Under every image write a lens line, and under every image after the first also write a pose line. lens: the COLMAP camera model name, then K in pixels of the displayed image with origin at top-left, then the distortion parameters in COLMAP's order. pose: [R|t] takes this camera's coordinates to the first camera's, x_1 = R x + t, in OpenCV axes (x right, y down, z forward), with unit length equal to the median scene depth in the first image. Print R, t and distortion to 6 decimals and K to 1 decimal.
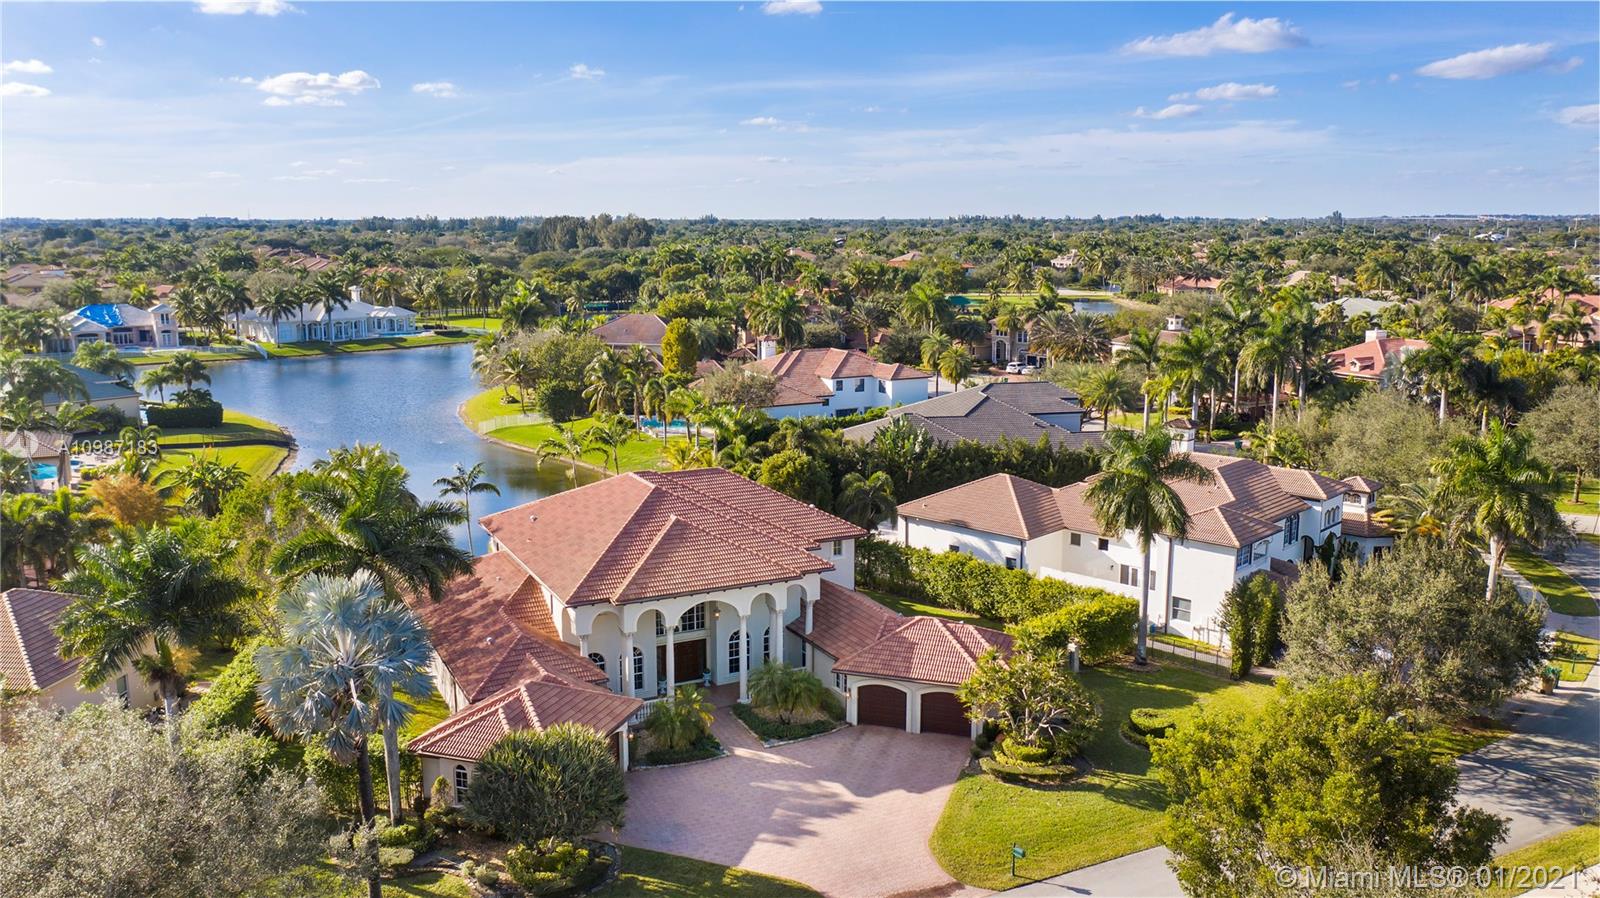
lens RADIAL K [[1257.4, 0, 808.4], [0, 1257.4, 441.2], [0, 0, 1]] dist [-0.021960, 0.013043]
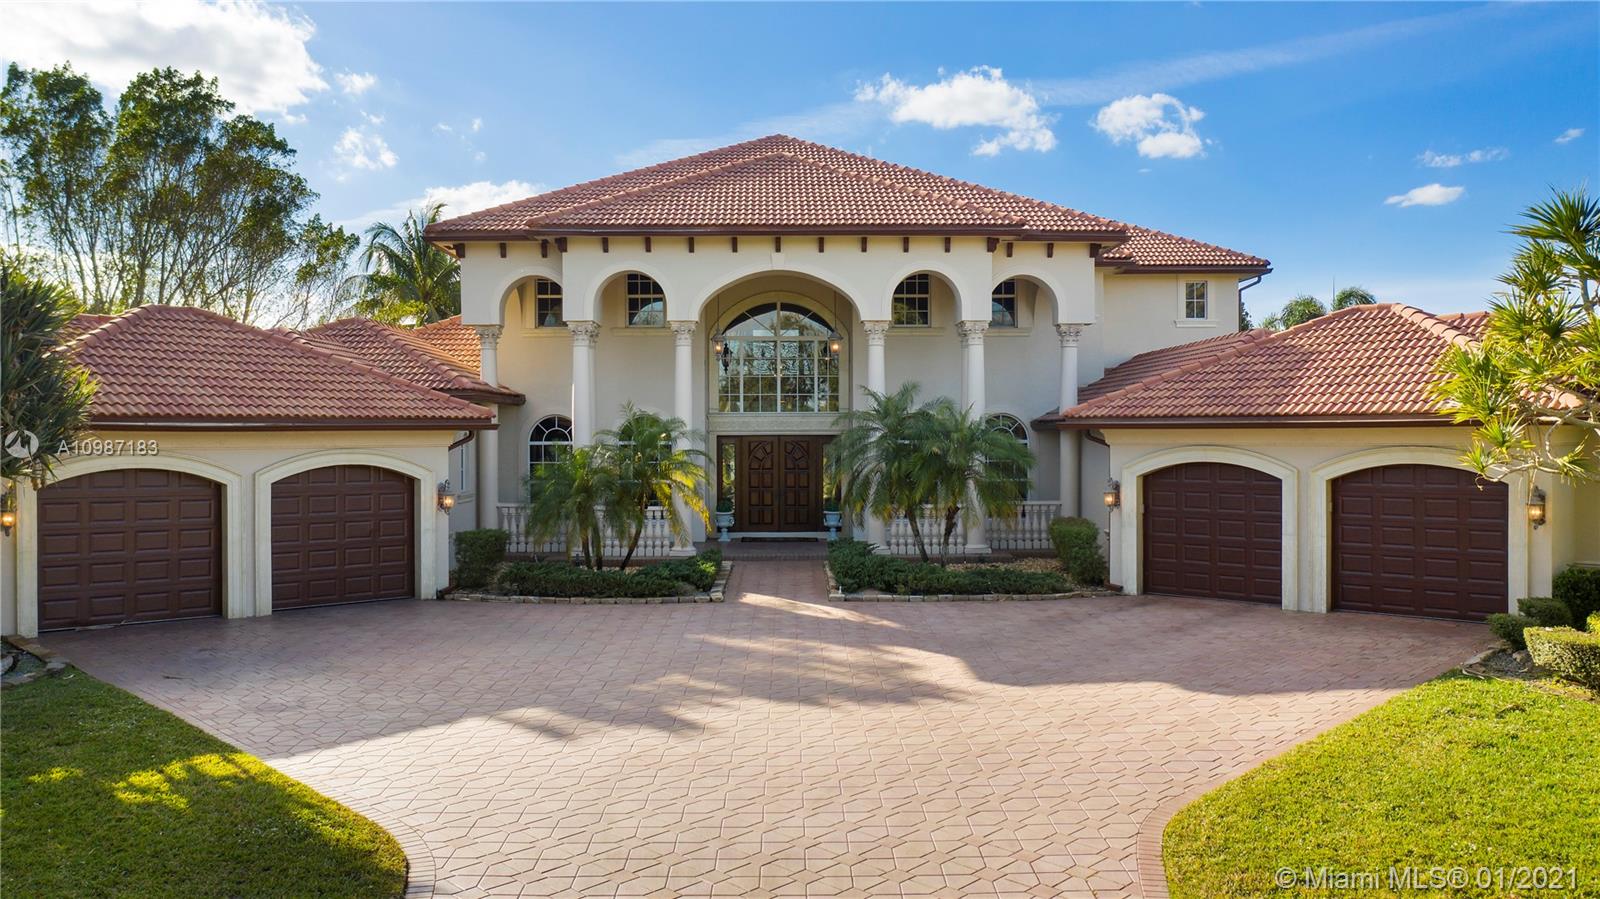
lens RADIAL K [[1257.4, 0, 806.2], [0, 1257.4, 457.2], [0, 0, 1]] dist [-0.021960, 0.013043]
pose [[0.899431, 0.002497, -0.437056, 0.045960], [-0.070814, 0.987603, -0.140089, 0.104478], [0.431288, 0.156950, 0.888458, 0.279155]]
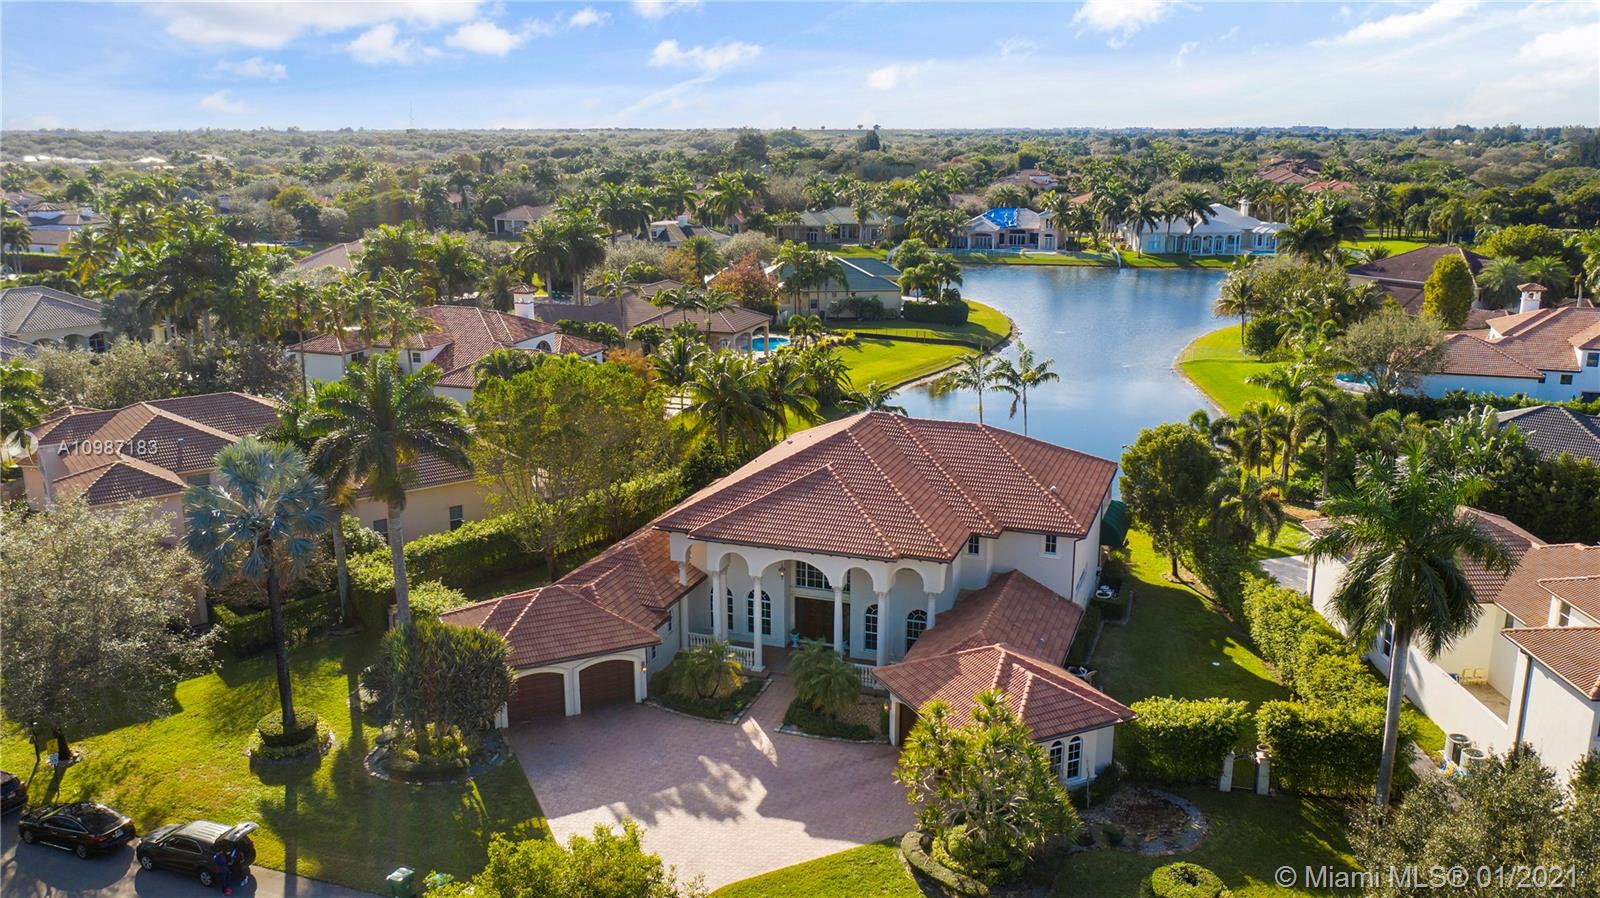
lens RADIAL K [[1257.4, 0, 802.7], [0, 1257.4, 447.5], [0, 0, 1]] dist [-0.021960, 0.013043]
pose [[0.678215, 0.175316, -0.713645, 0.240768], [-0.121747, 0.984511, 0.126155, -0.029569], [0.724709, 0.001323, 0.689054, 0.161024]]
